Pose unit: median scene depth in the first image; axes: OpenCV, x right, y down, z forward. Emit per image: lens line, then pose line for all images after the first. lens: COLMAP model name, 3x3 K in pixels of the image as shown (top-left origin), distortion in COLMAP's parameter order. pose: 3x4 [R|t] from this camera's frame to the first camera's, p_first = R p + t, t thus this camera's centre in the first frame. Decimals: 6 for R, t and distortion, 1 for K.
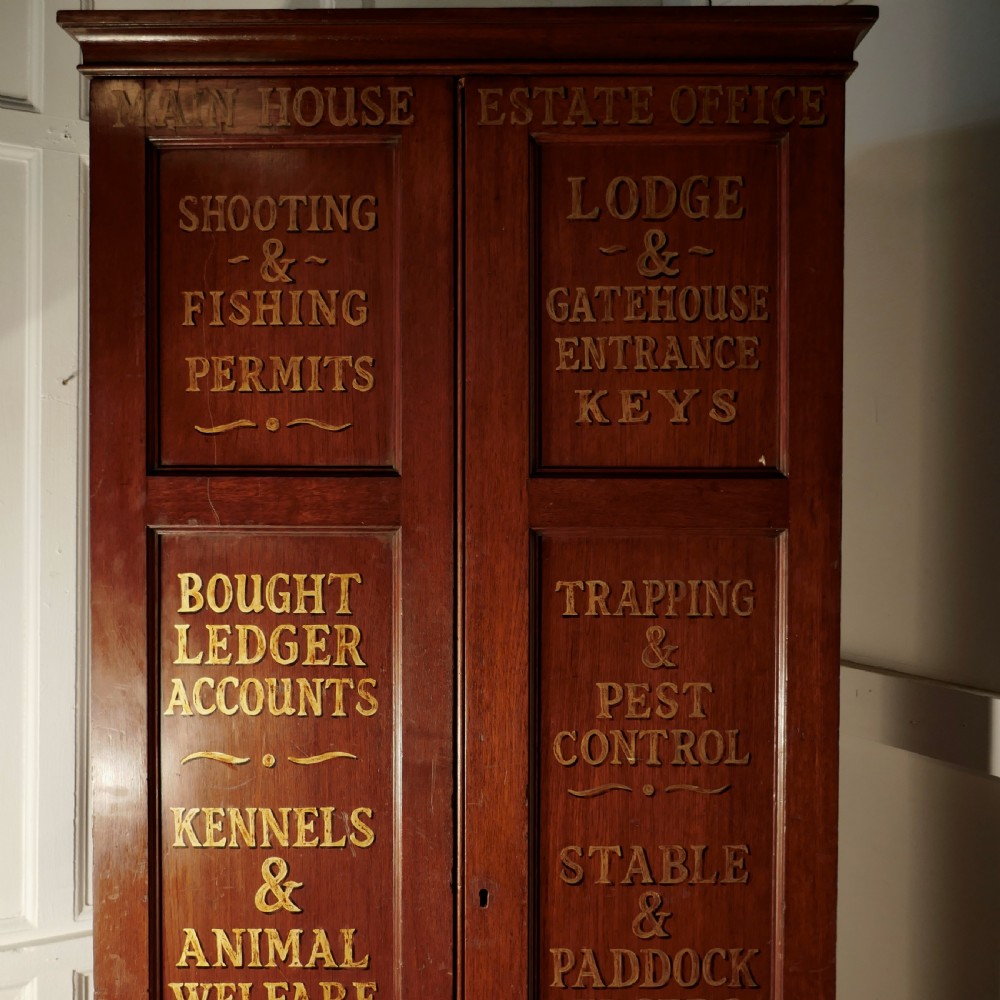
lens RADIAL K [[1102.9, 0, 513.4], [0, 1102.9, 496.5], [0, 0, 1]] dist [-0.008324, 0.000000]
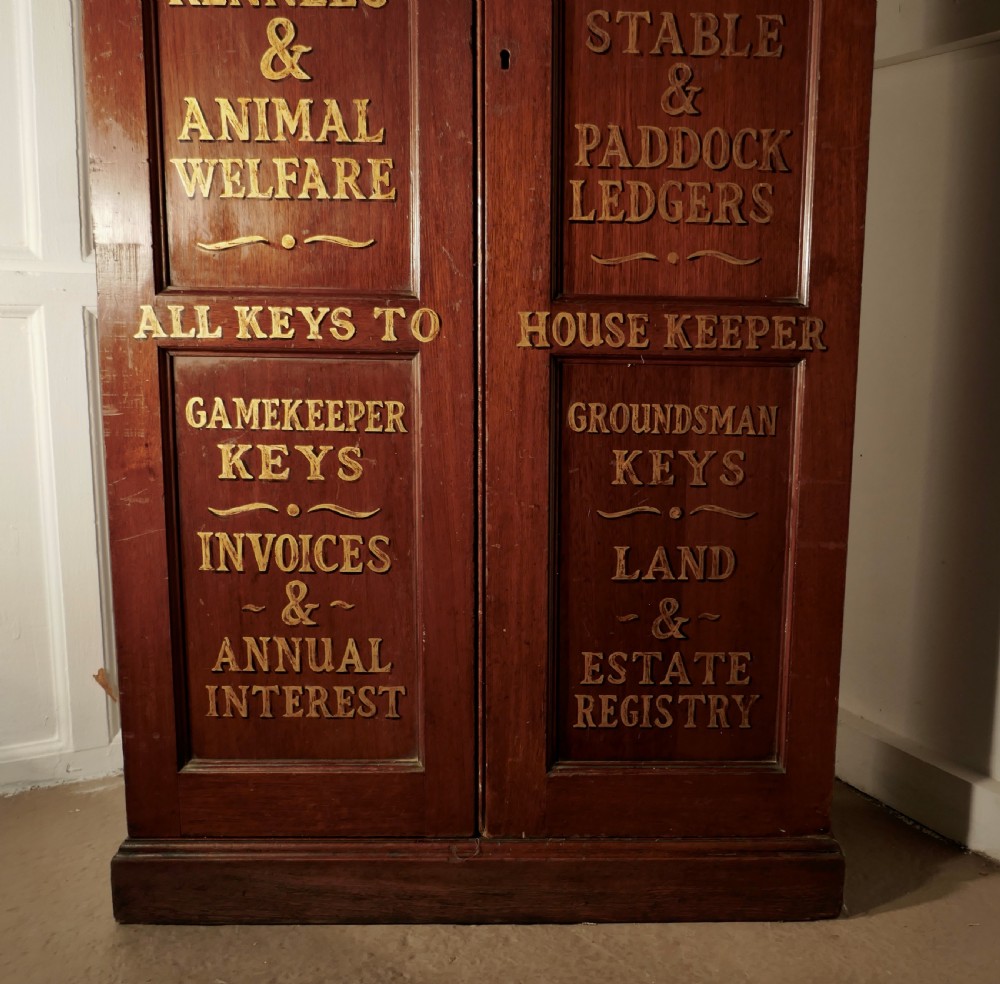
lens RADIAL K [[1130.9, 0, 616.7], [0, 1130.9, 495.6], [0, 0, 1]] dist [-0.005845, 0.000000]
pose [[0.998505, 0.008112, 0.054063, 0.019125], [-0.015794, 0.989564, 0.143227, 0.590124], [-0.052336, -0.143866, 0.988212, -0.018953]]
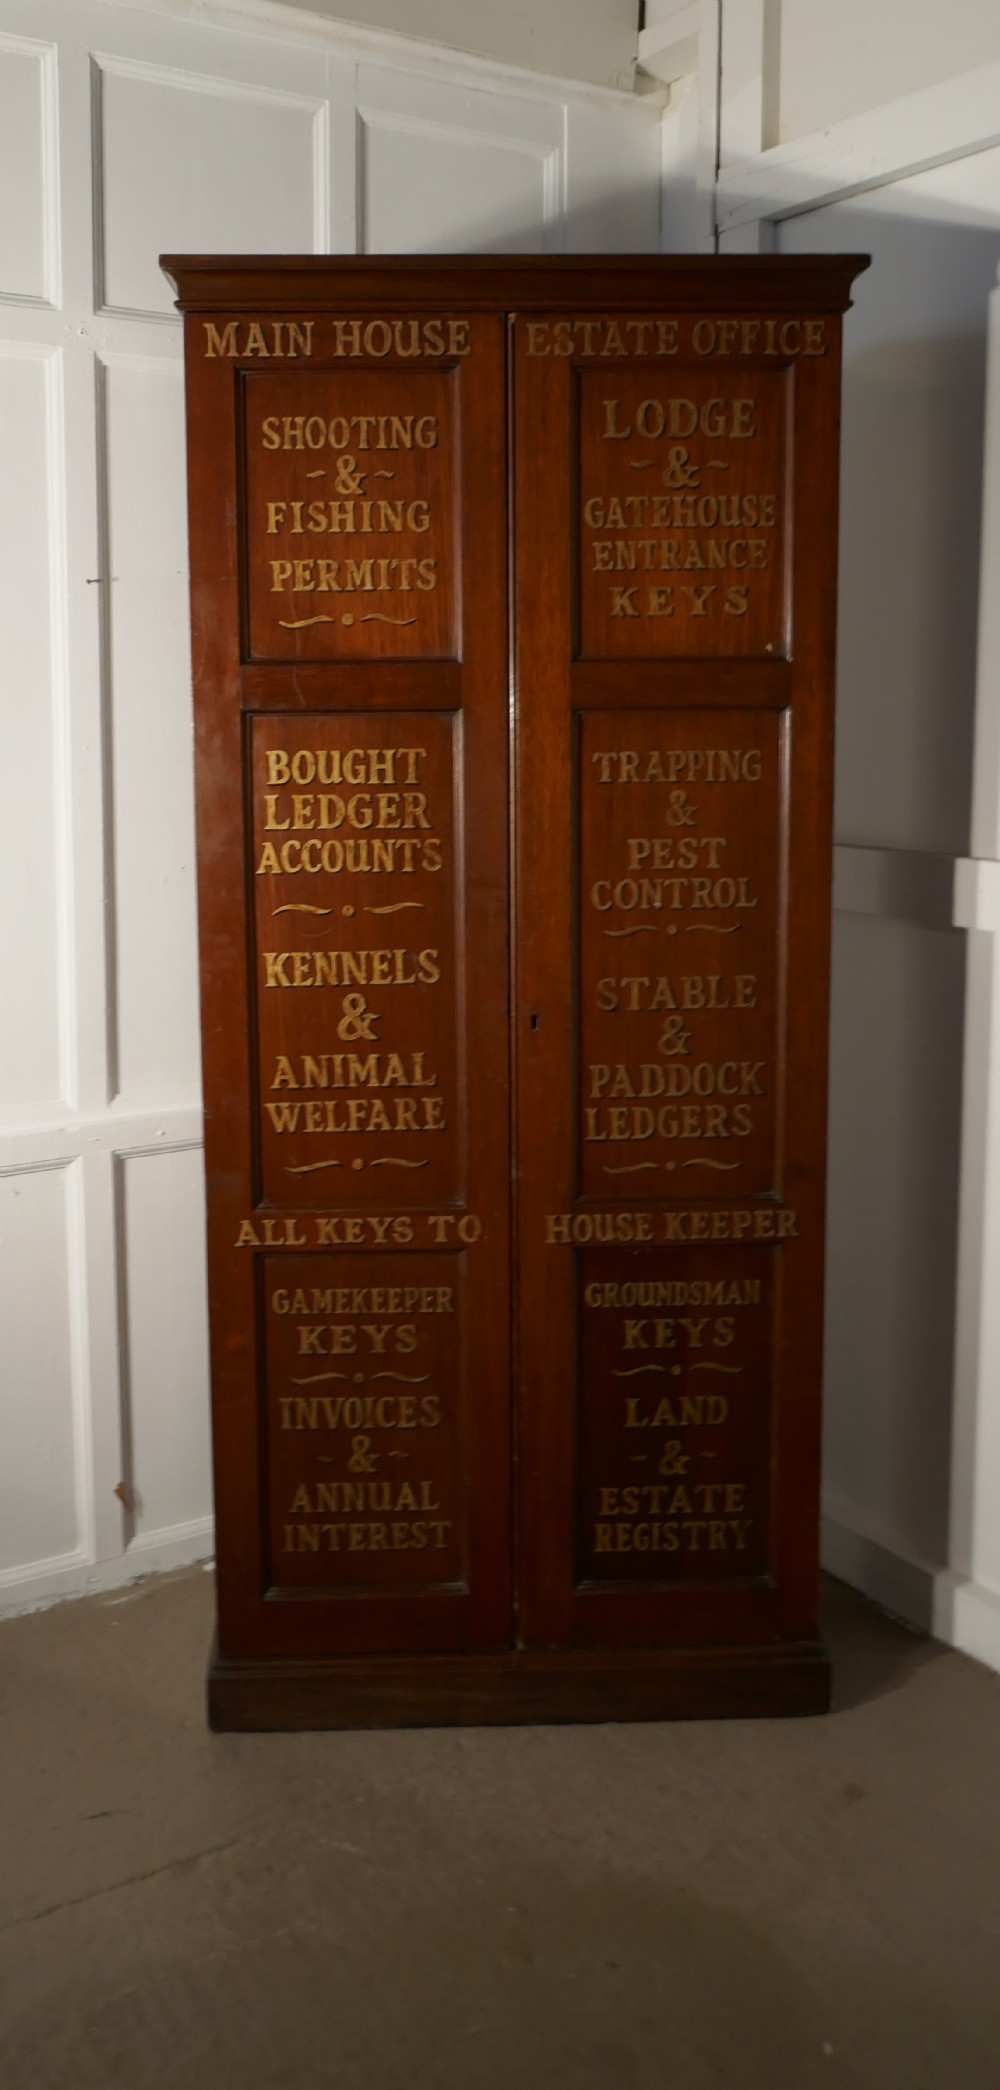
lens RADIAL K [[1791.3, 0, 437.5], [0, 1791.3, 913.7], [0, 0, 1]] dist [-0.017917, 0.029760]
pose [[0.999049, -0.015816, 0.040642, -0.205956], [0.011964, 0.995563, 0.093338, 0.066974], [-0.041938, -0.092763, 0.994805, -0.892887]]
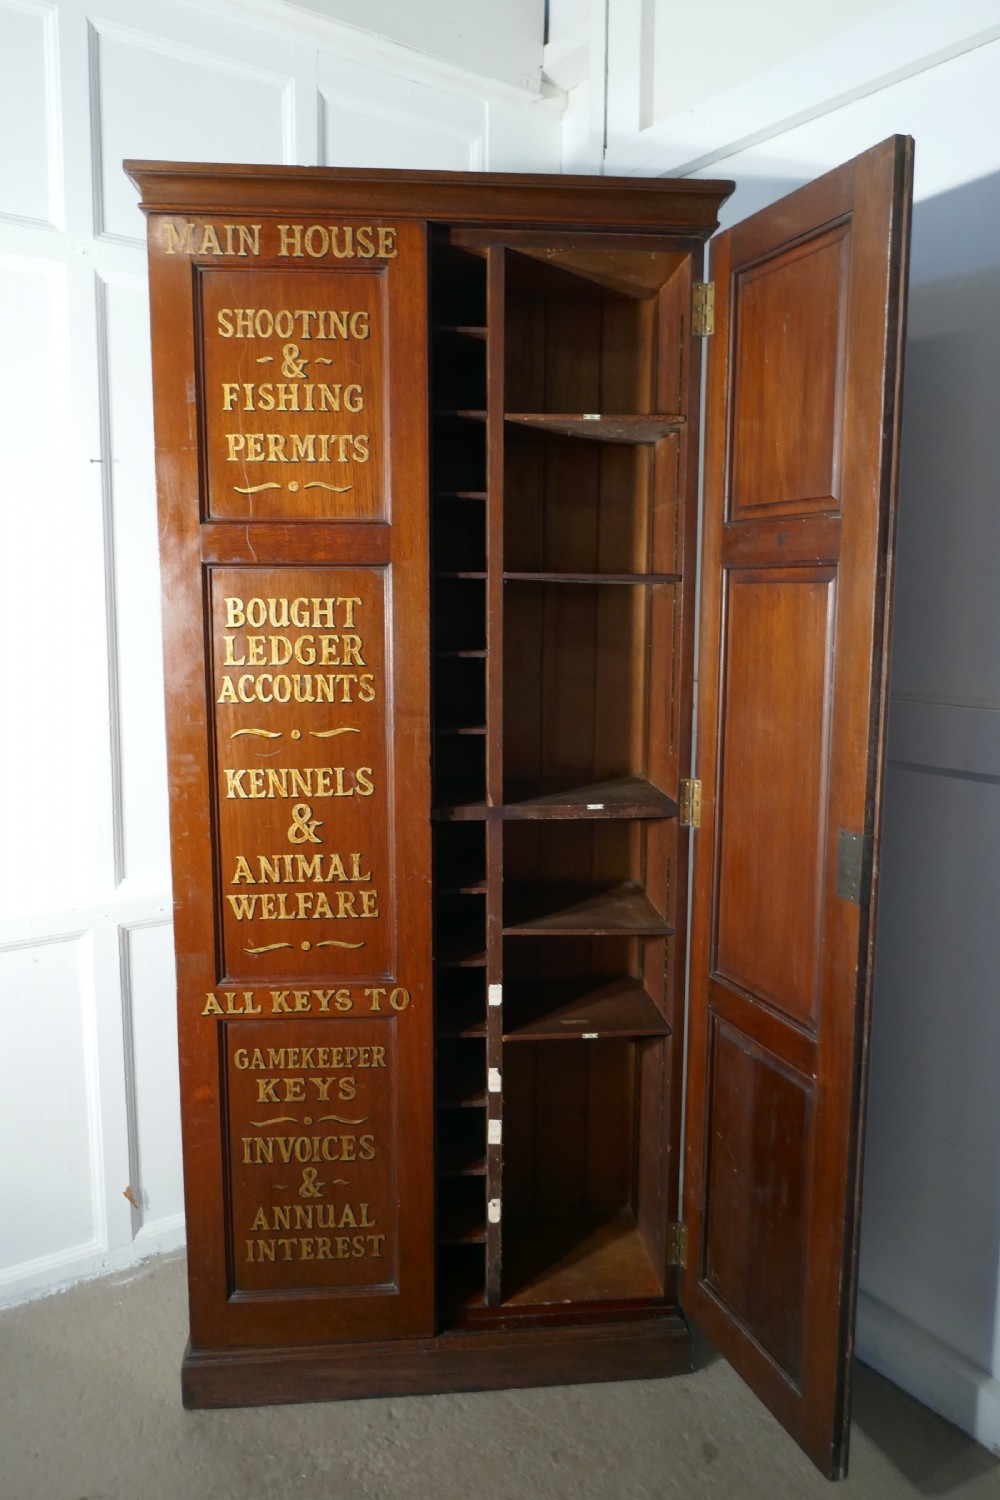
lens RADIAL K [[1120.5, 0, 493.1], [0, 1120.5, 750.9], [0, 0, 1]] dist [-0.011585, 0.003147]
pose [[0.994190, -0.015578, 0.106506, -0.126606], [0.002760, 0.992836, 0.119452, 0.093001], [-0.107603, -0.118464, 0.987111, -0.417035]]
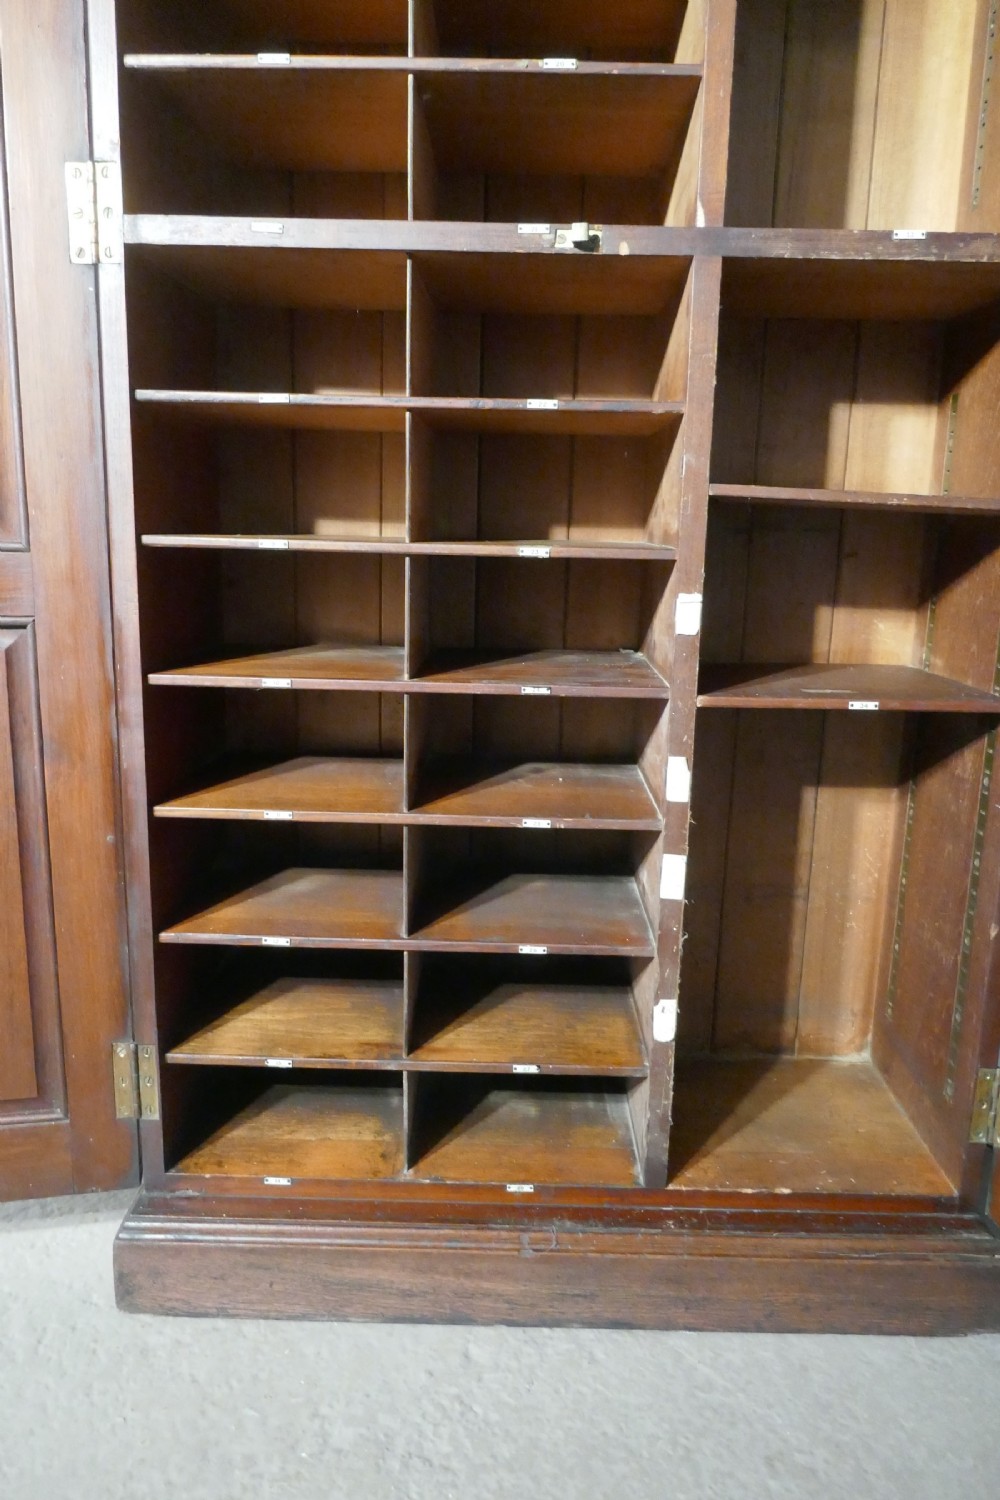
lens RADIAL K [[1120.5, 0, 490.1], [0, 1120.5, 752.4], [0, 0, 1]] dist [-0.011585, 0.003147]
pose [[0.999826, 0.018579, -0.001615, -0.107869], [-0.017958, 0.982486, 0.185467, 0.549074], [0.005033, -0.185406, 0.982649, 0.223556]]
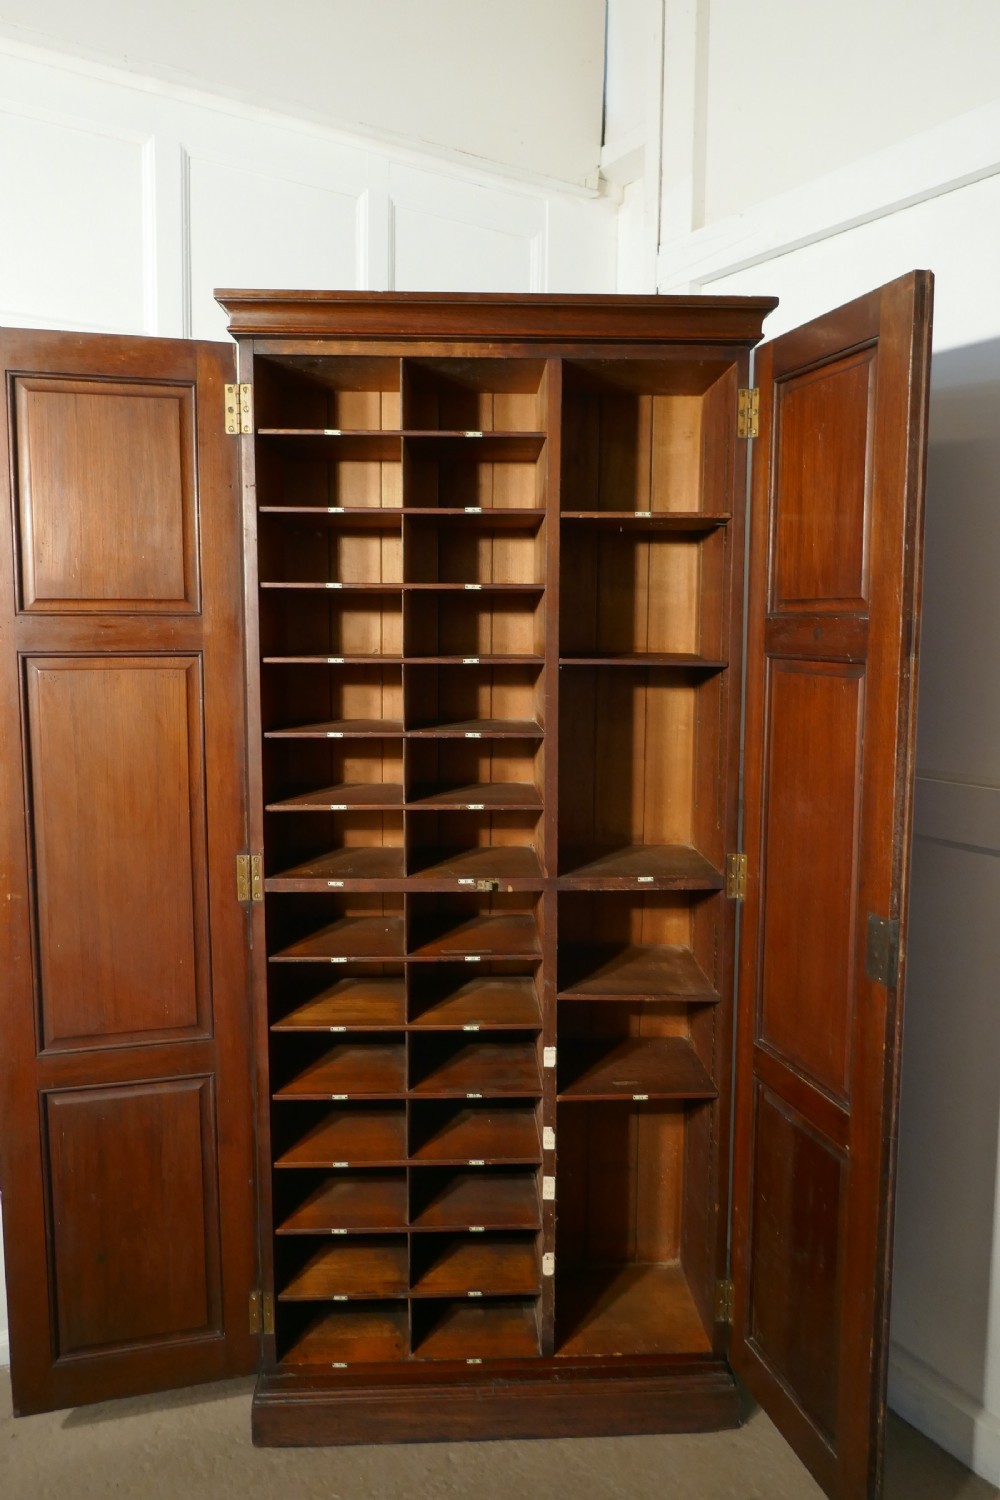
lens RADIAL K [[1120.5, 0, 500.5], [0, 1120.5, 748.5], [0, 0, 1]] dist [-0.011585, 0.003147]
pose [[0.998249, -0.008147, 0.058592, -0.128163], [0.002857, 0.995955, 0.089809, 0.022044], [-0.059087, -0.089484, 0.994234, -0.501534]]
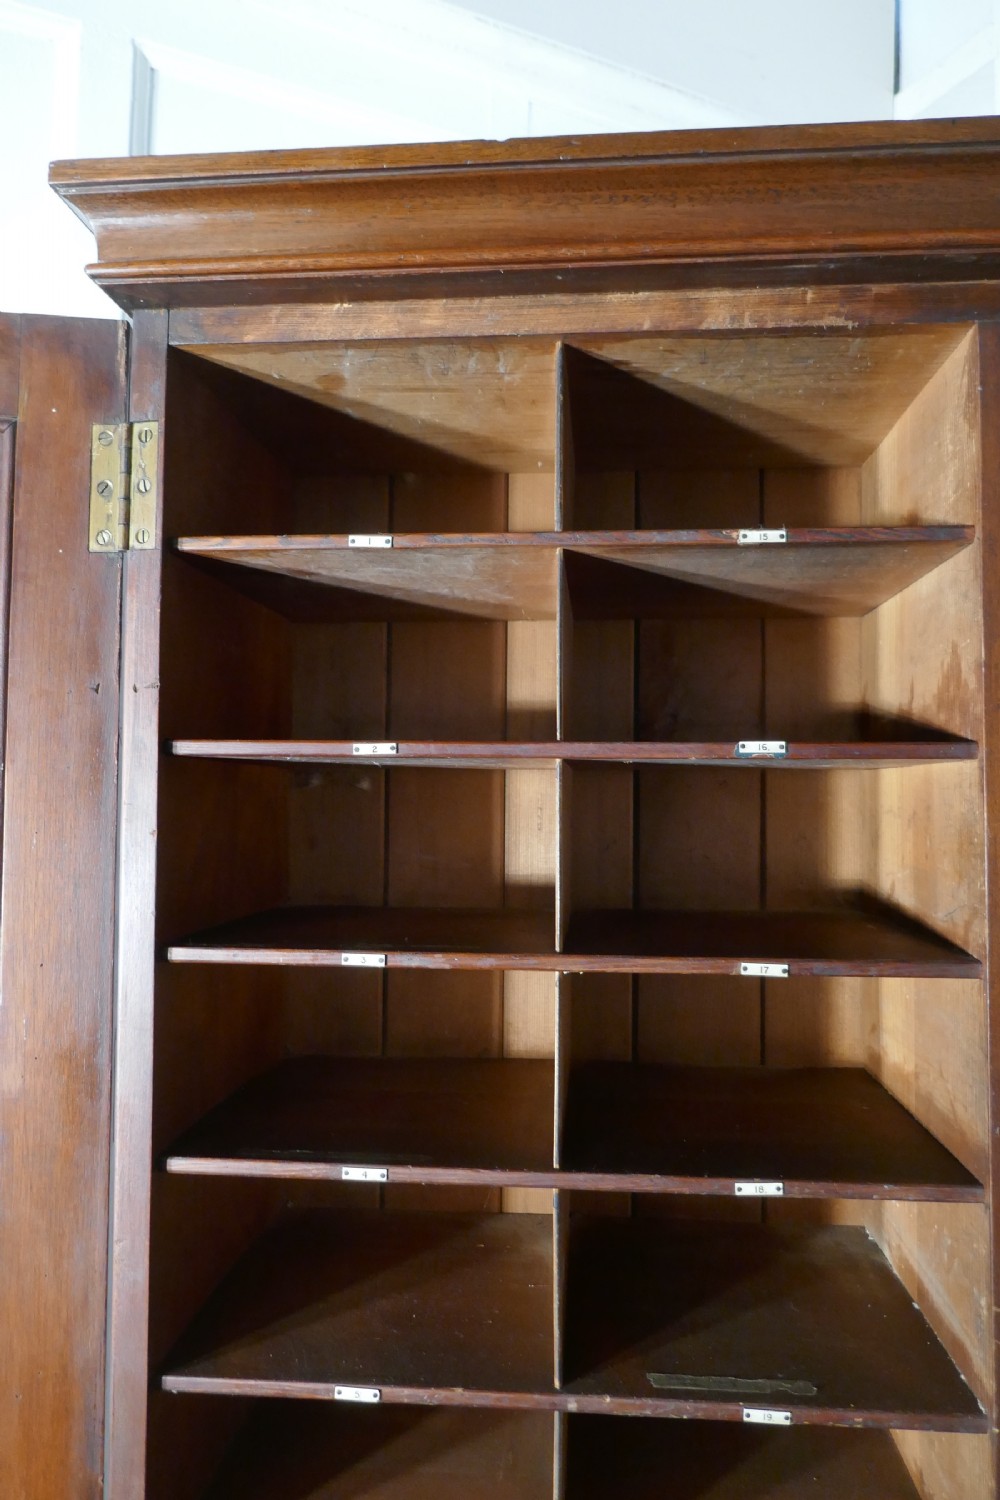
lens RADIAL K [[1120.5, 0, 492.7], [0, 1120.5, 751.2], [0, 0, 1]] dist [-0.011585, 0.003147]
pose [[0.997829, -0.001829, -0.065828, -0.165131], [-0.001949, 0.998356, -0.057278, -0.129695], [0.065824, 0.057282, 0.996186, 0.489697]]
